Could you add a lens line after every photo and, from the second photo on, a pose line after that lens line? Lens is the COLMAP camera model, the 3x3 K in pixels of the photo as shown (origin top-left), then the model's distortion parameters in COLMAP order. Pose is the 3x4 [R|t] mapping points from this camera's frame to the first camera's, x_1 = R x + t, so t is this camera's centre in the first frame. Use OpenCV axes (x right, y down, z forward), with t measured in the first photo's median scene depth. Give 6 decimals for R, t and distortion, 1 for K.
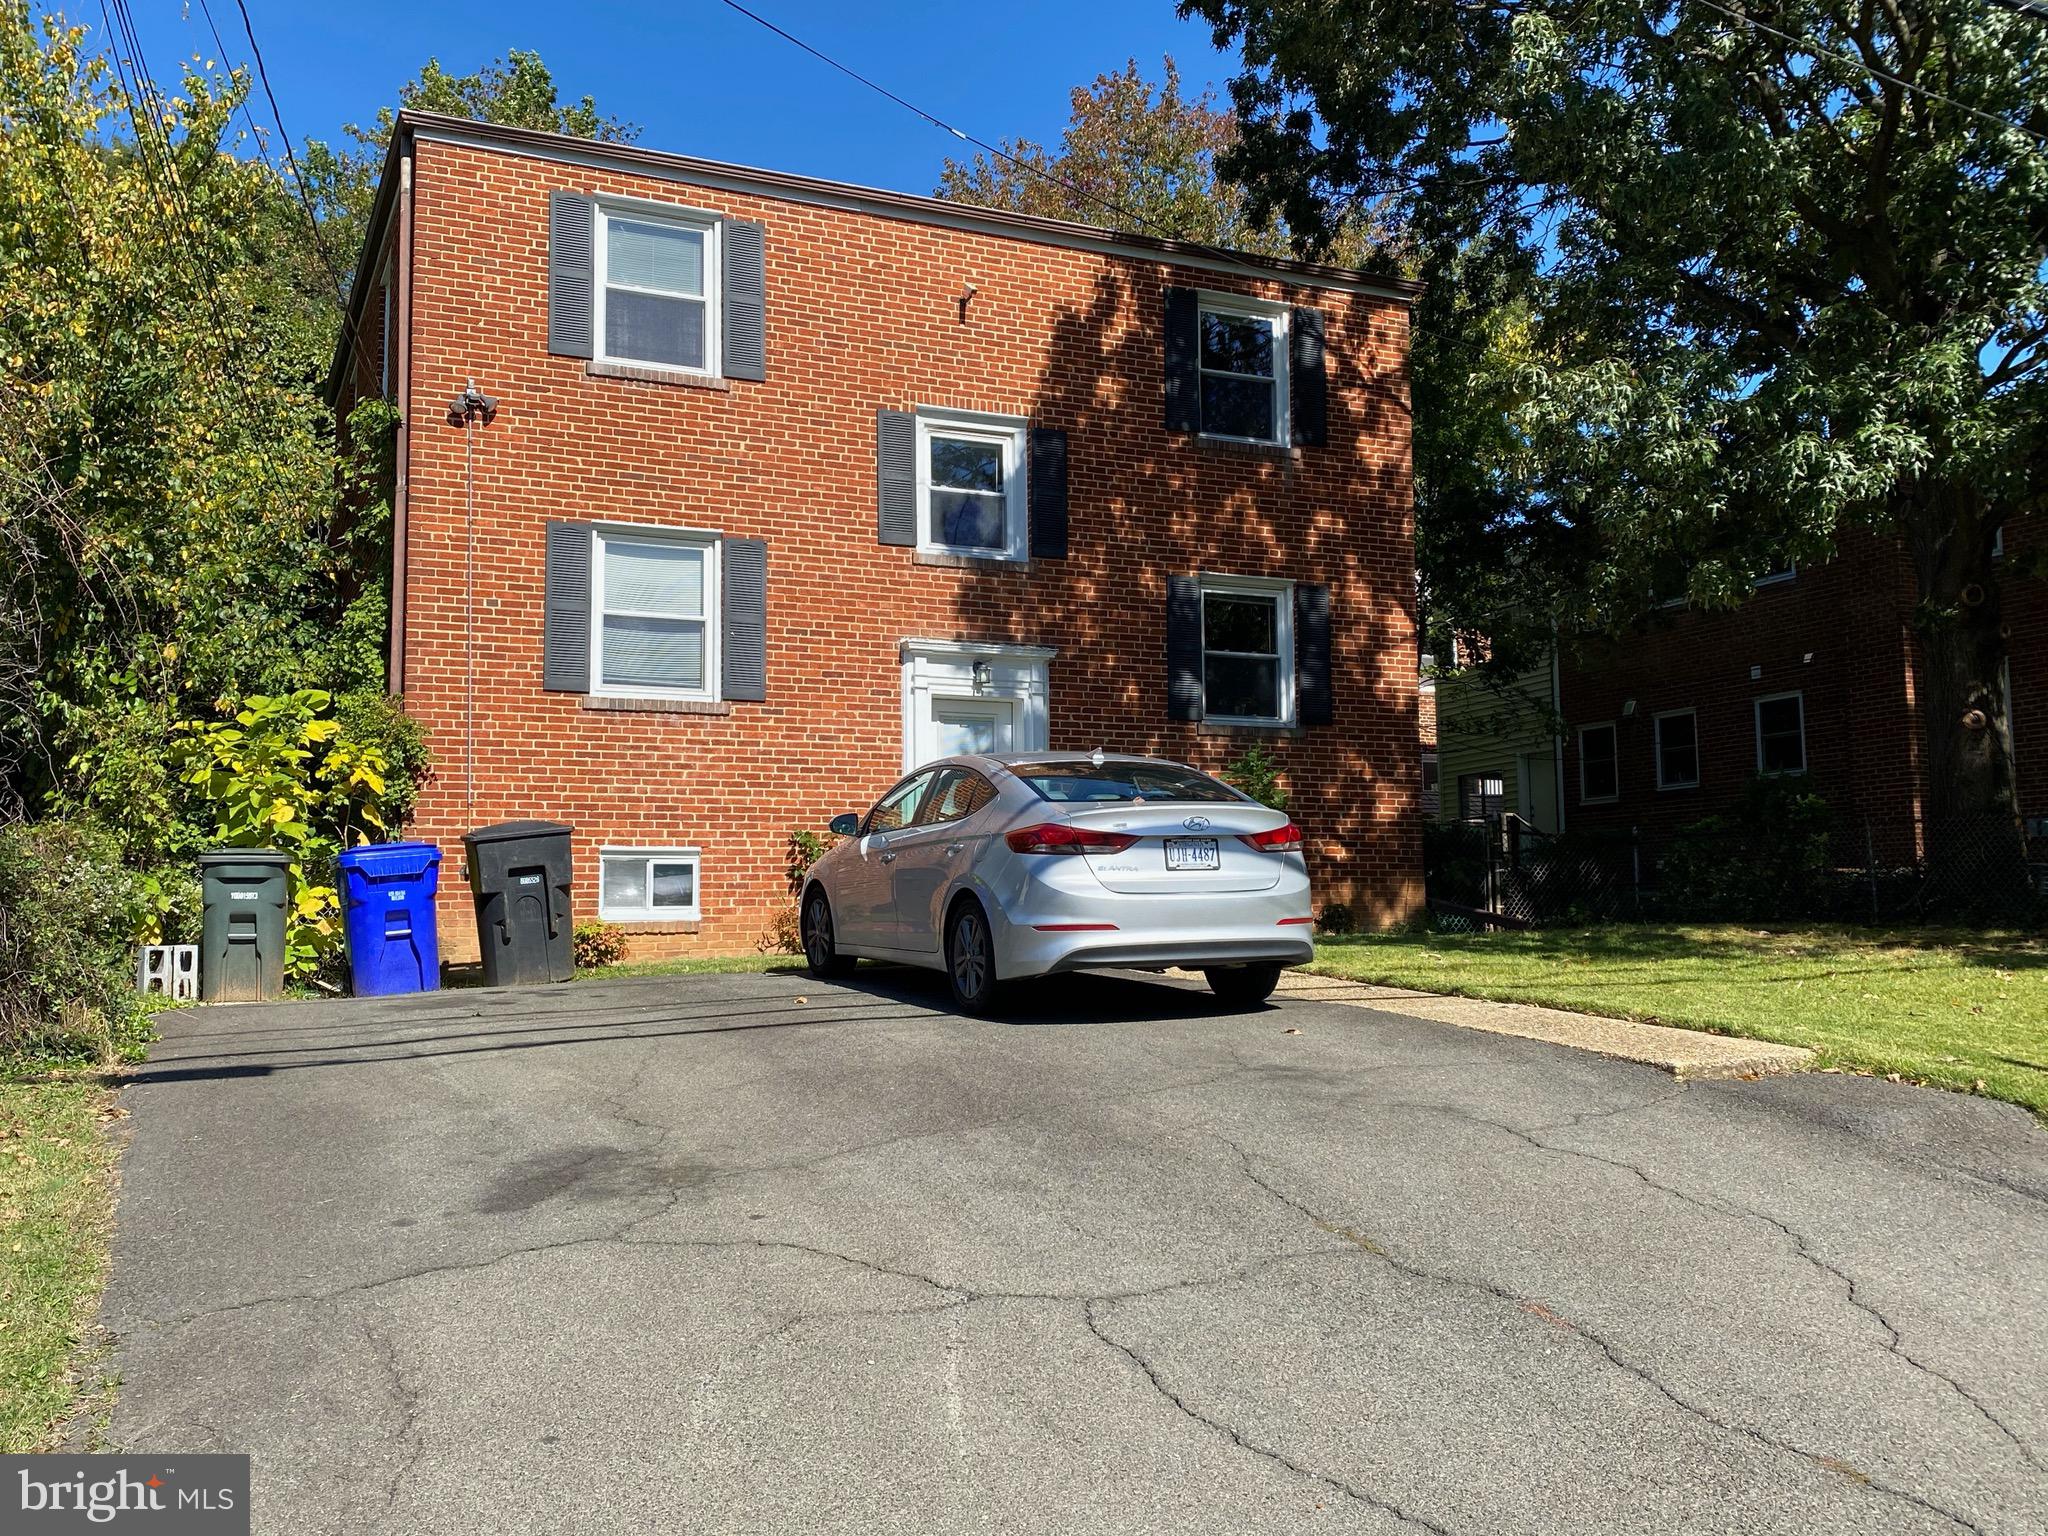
lens RADIAL K [[1802.0, 0, 1024.0], [0, 1802.0, 768.0], [0, 0, 1]] dist [0.213991, -0.624174]
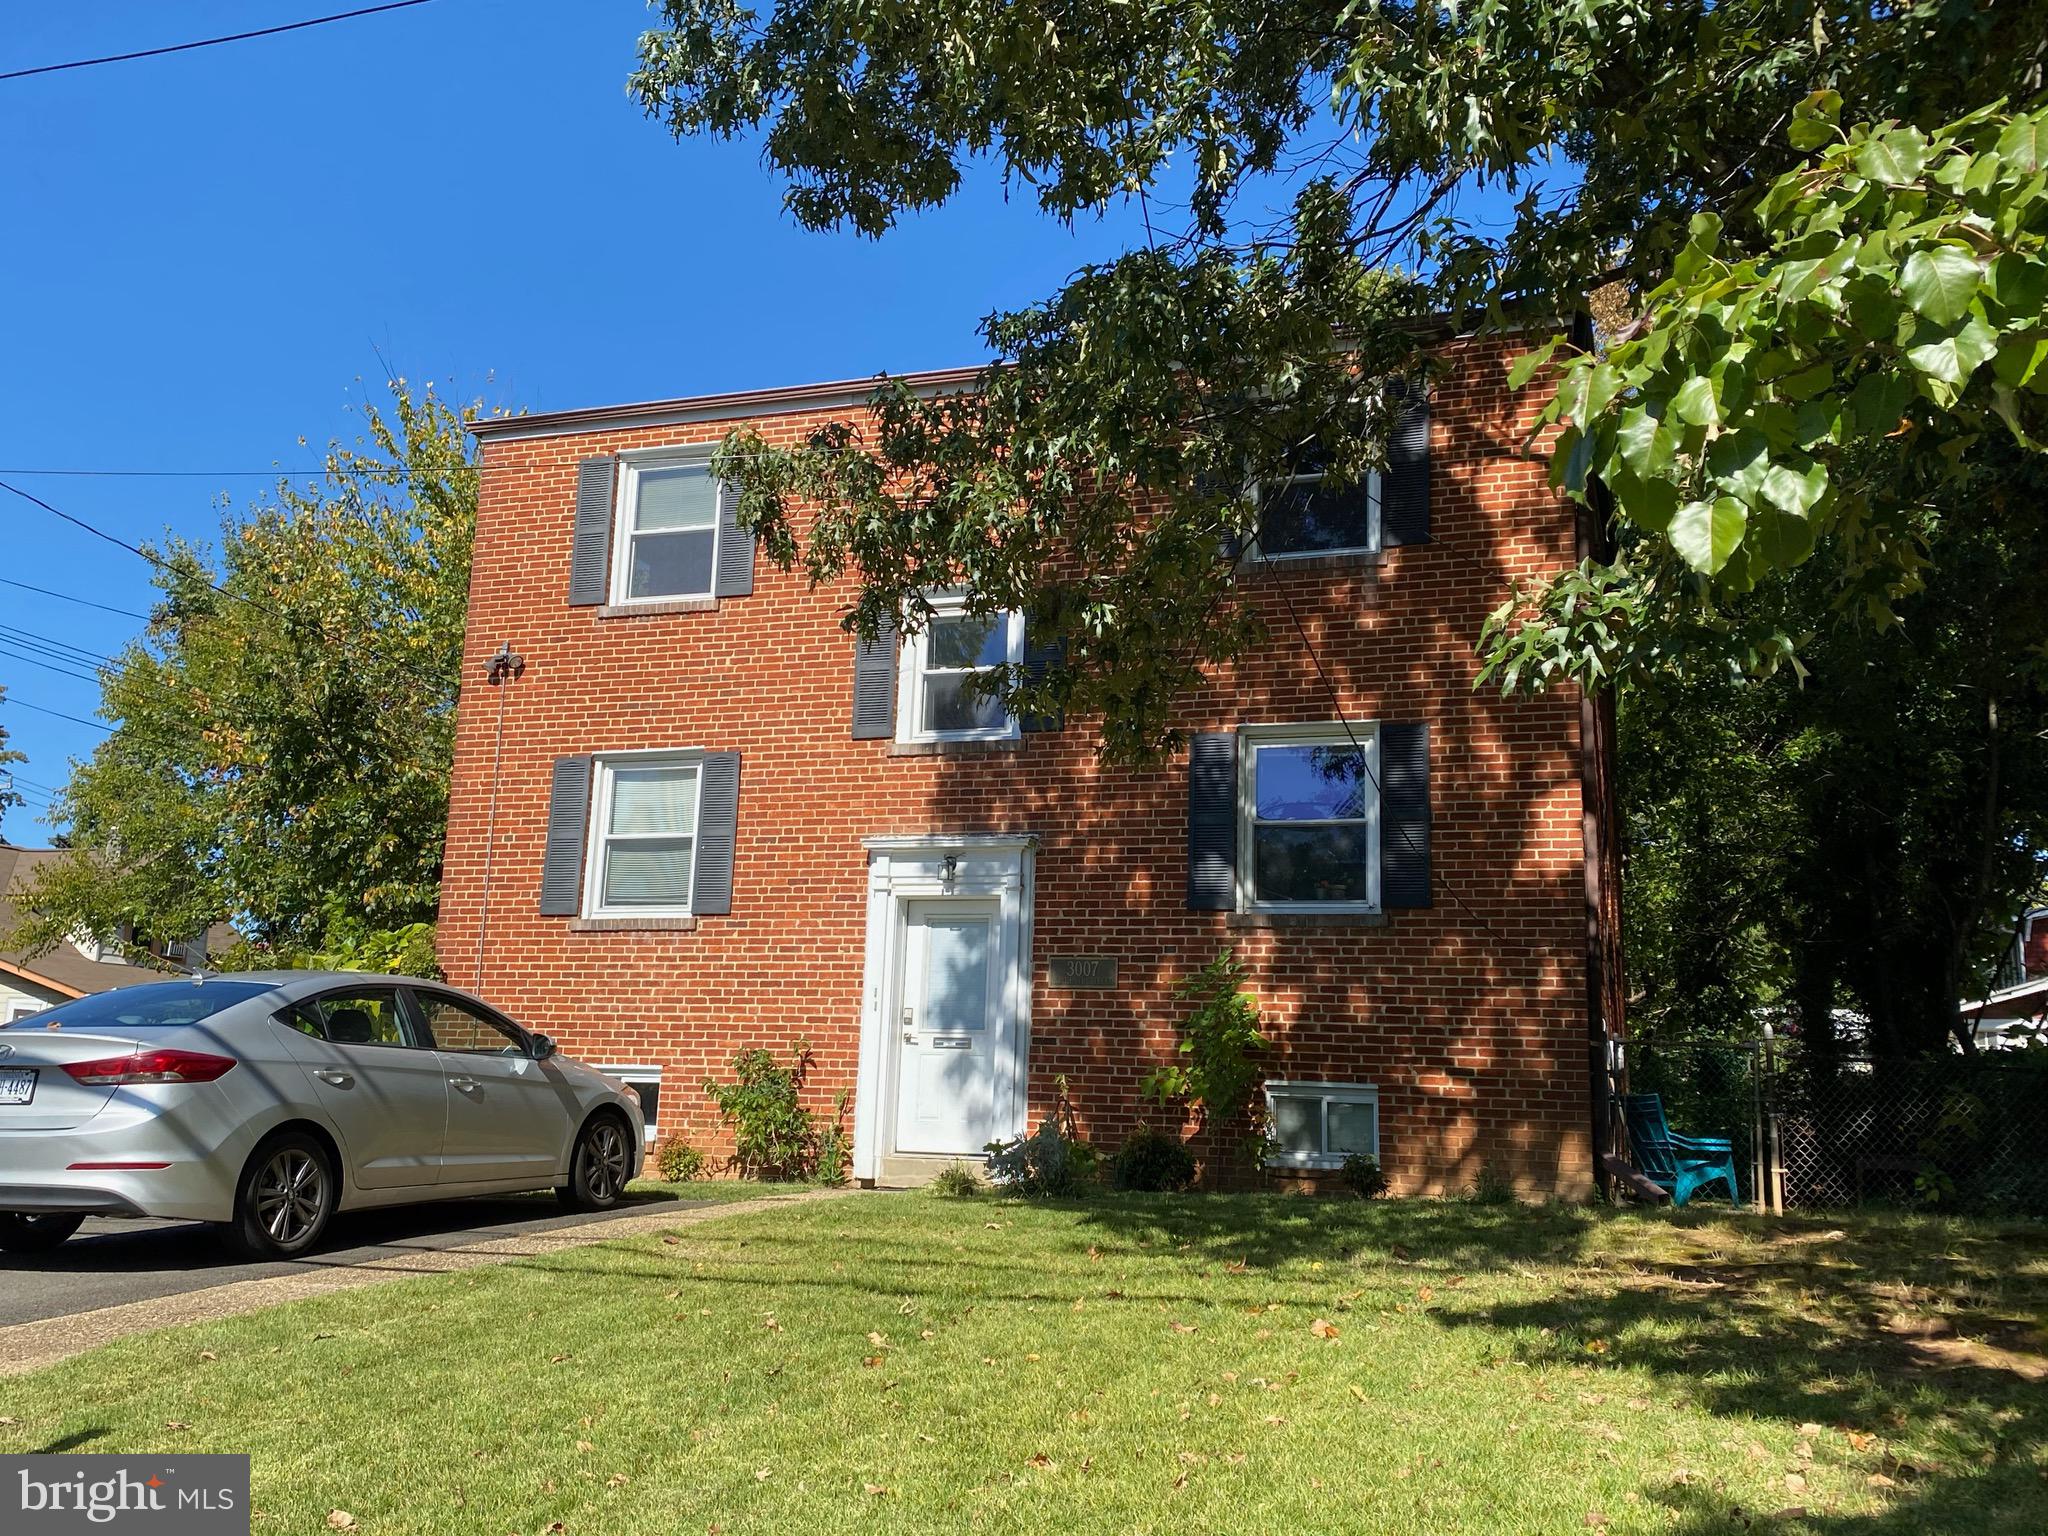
lens RADIAL K [[1802.0, 0, 1024.0], [0, 1802.0, 768.0], [0, 0, 1]] dist [0.213991, -0.624174]
pose [[0.721923, -0.098614, -0.684911, 0.650473], [0.022690, 0.992634, -0.119004, 0.005062], [0.691602, 0.070371, 0.718843, 0.399139]]
